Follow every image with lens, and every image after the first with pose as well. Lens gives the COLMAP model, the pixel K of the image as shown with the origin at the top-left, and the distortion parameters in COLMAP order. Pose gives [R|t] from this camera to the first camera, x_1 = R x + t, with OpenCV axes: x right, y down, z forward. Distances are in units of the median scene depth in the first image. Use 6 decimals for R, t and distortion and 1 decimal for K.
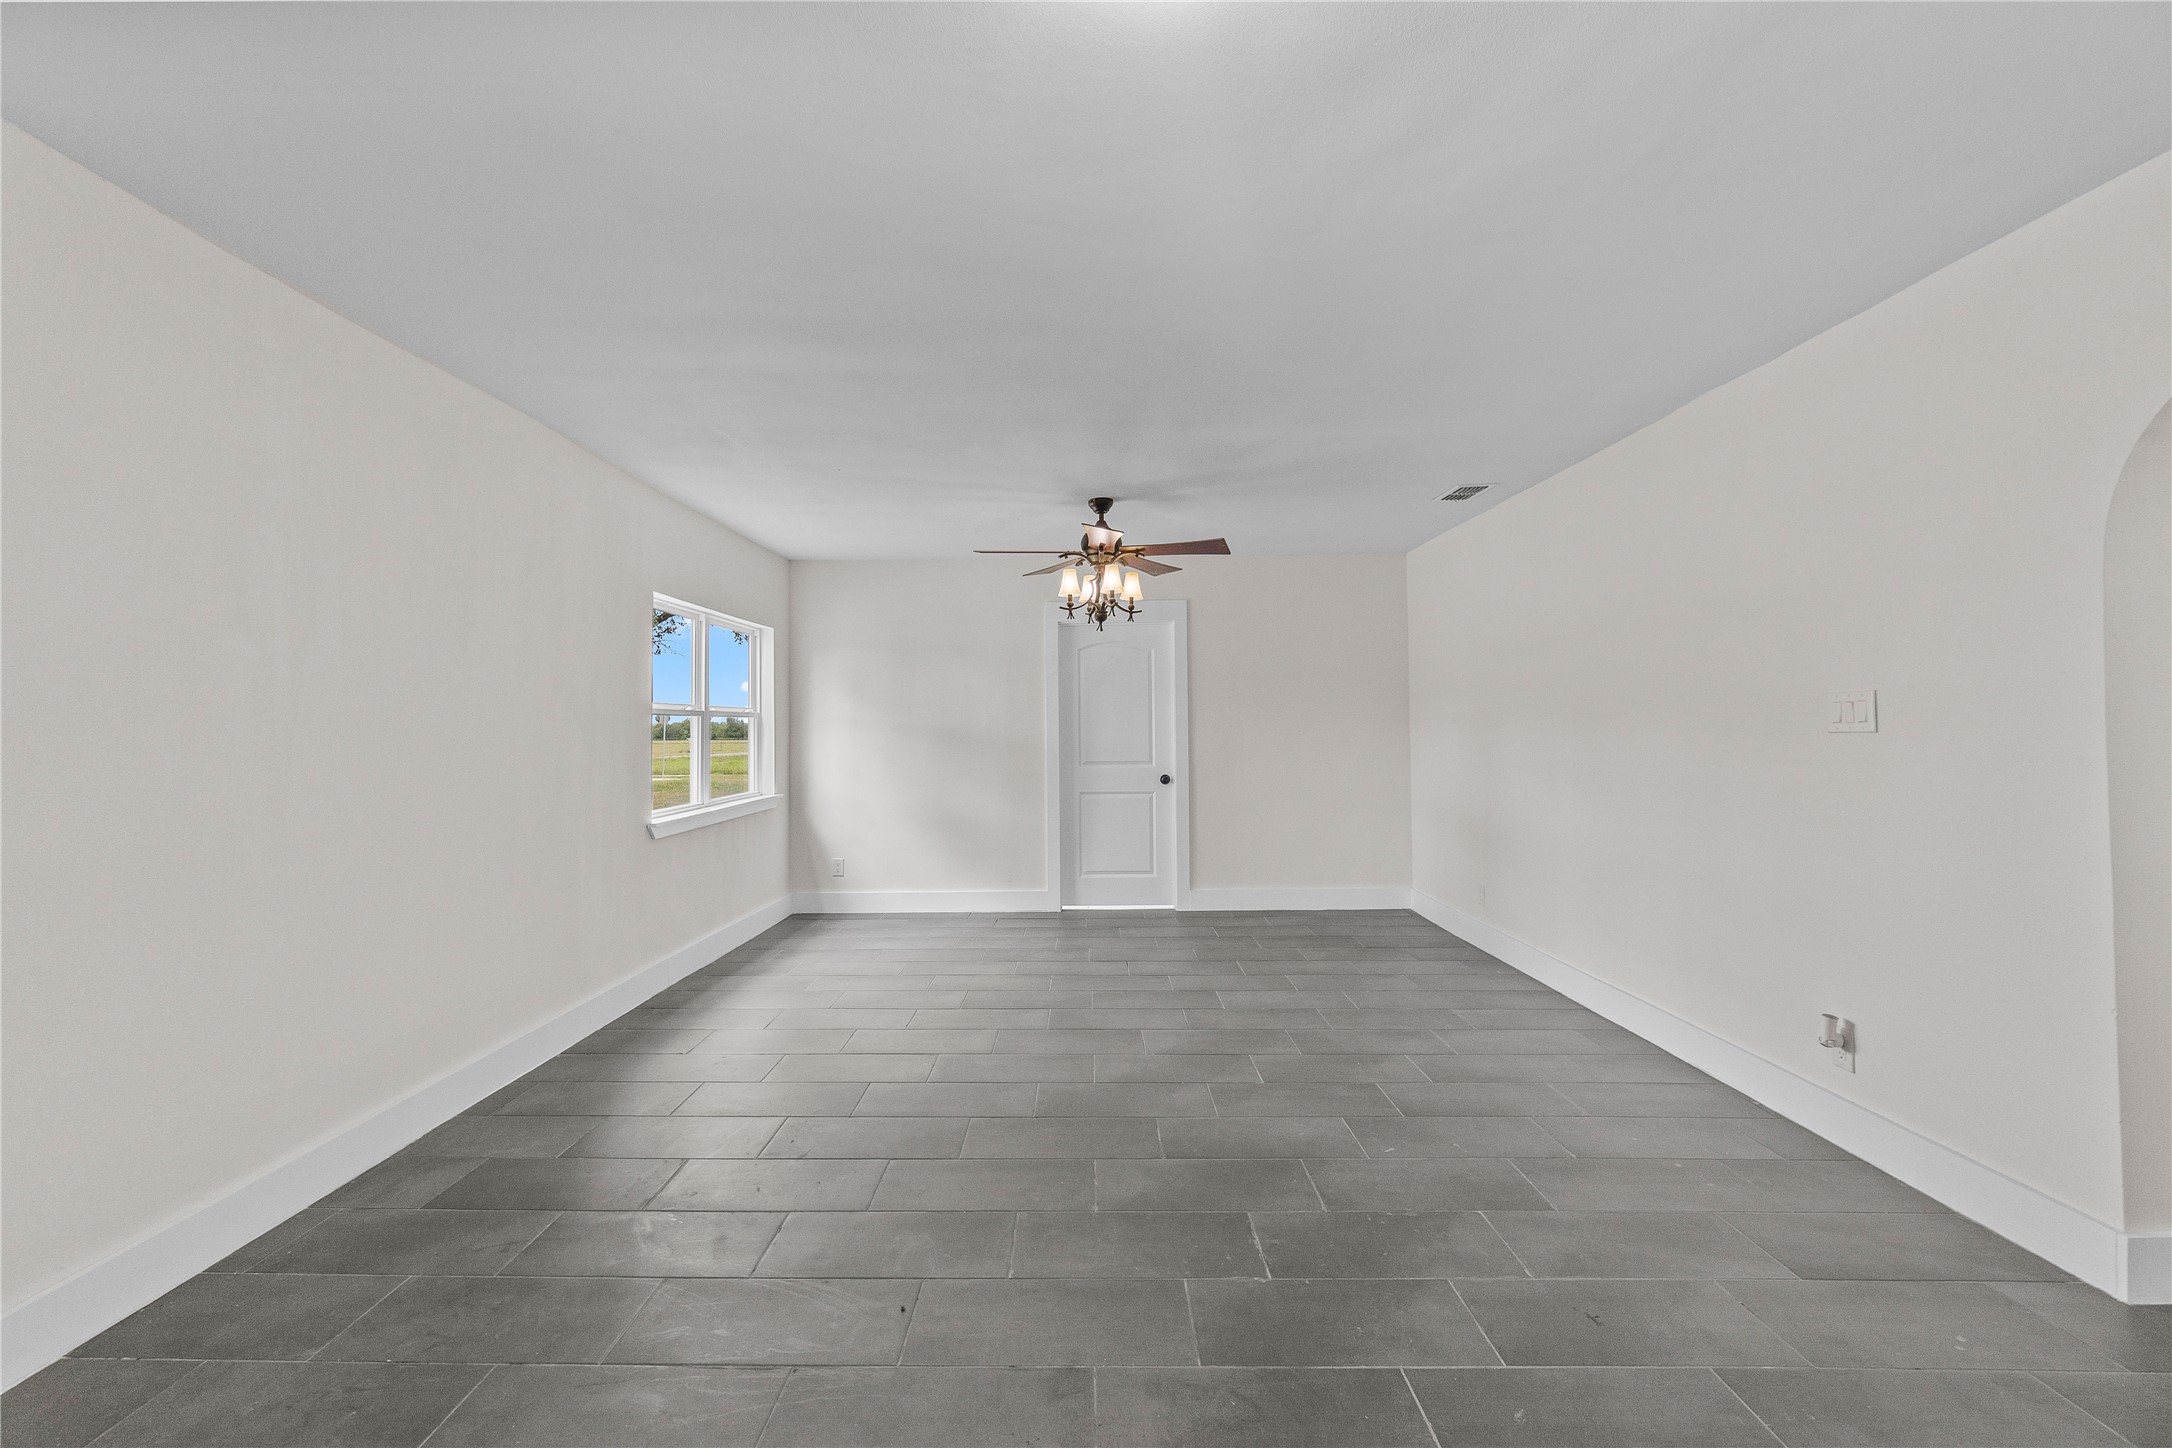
lens RADIAL K [[936.5, 0, 1072.2], [0, 936.5, 717.7], [0, 0, 1]] dist [-0.003811, 0.001777]
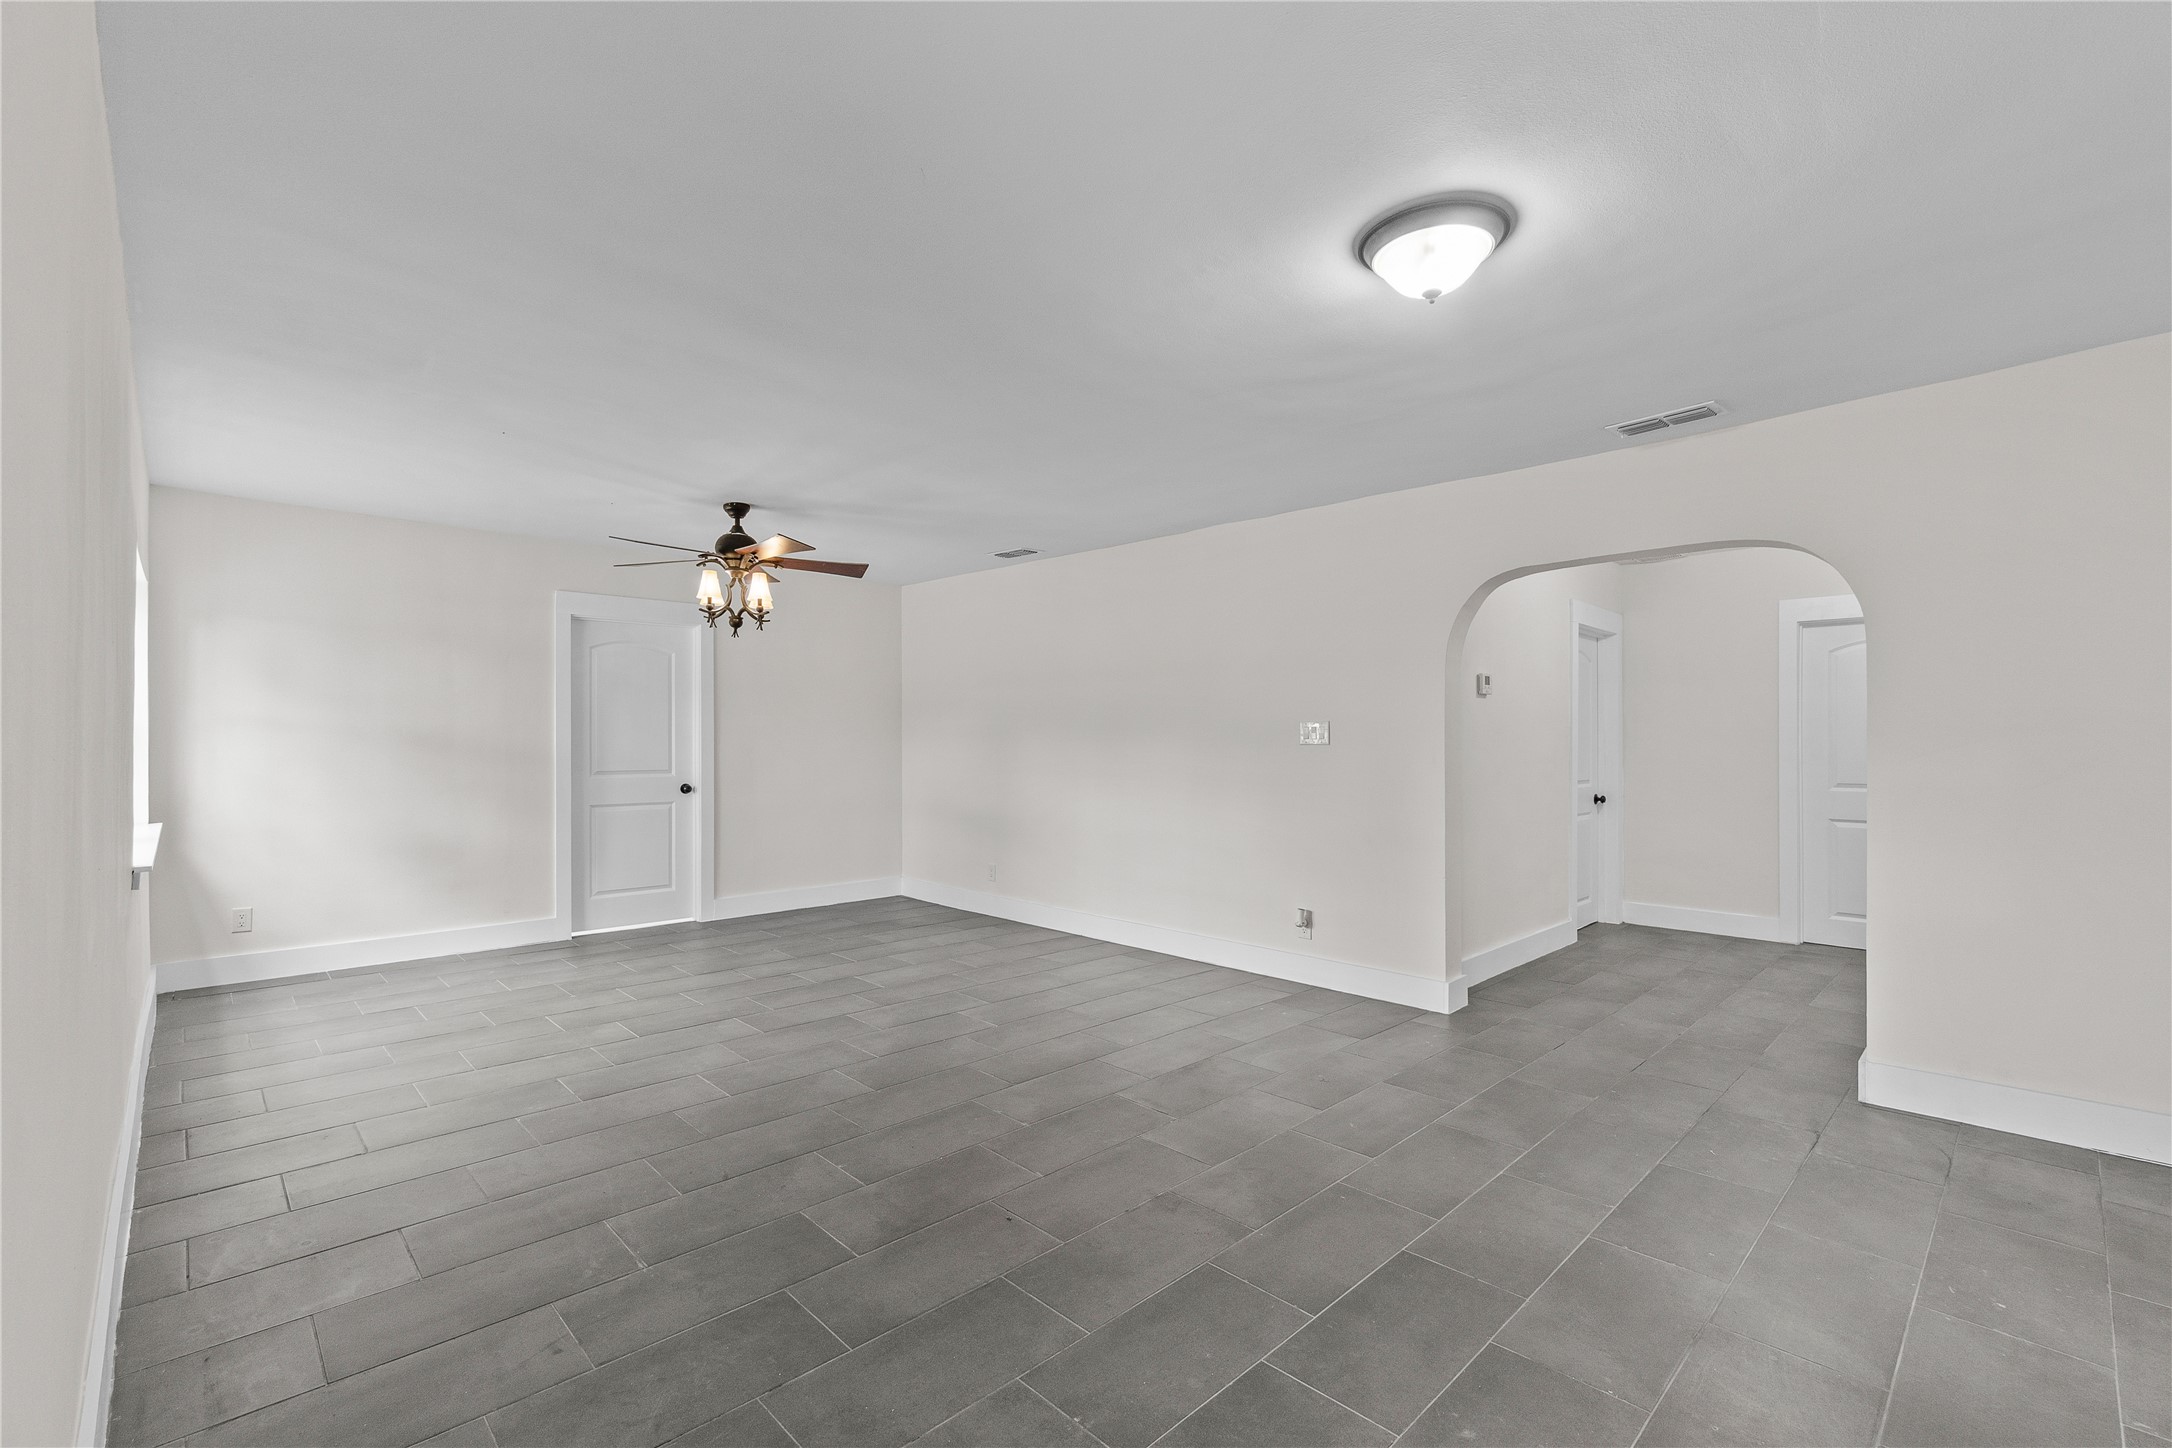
lens RADIAL K [[936.5, 0, 1076.2], [0, 936.5, 744.6], [0, 0, 1]] dist [-0.003811, 0.001777]
pose [[0.709552, 0.007969, 0.704608, -0.303462], [-0.020831, 0.999736, 0.009669, 0.002753], [-0.704345, -0.021538, 0.709531, 0.030373]]
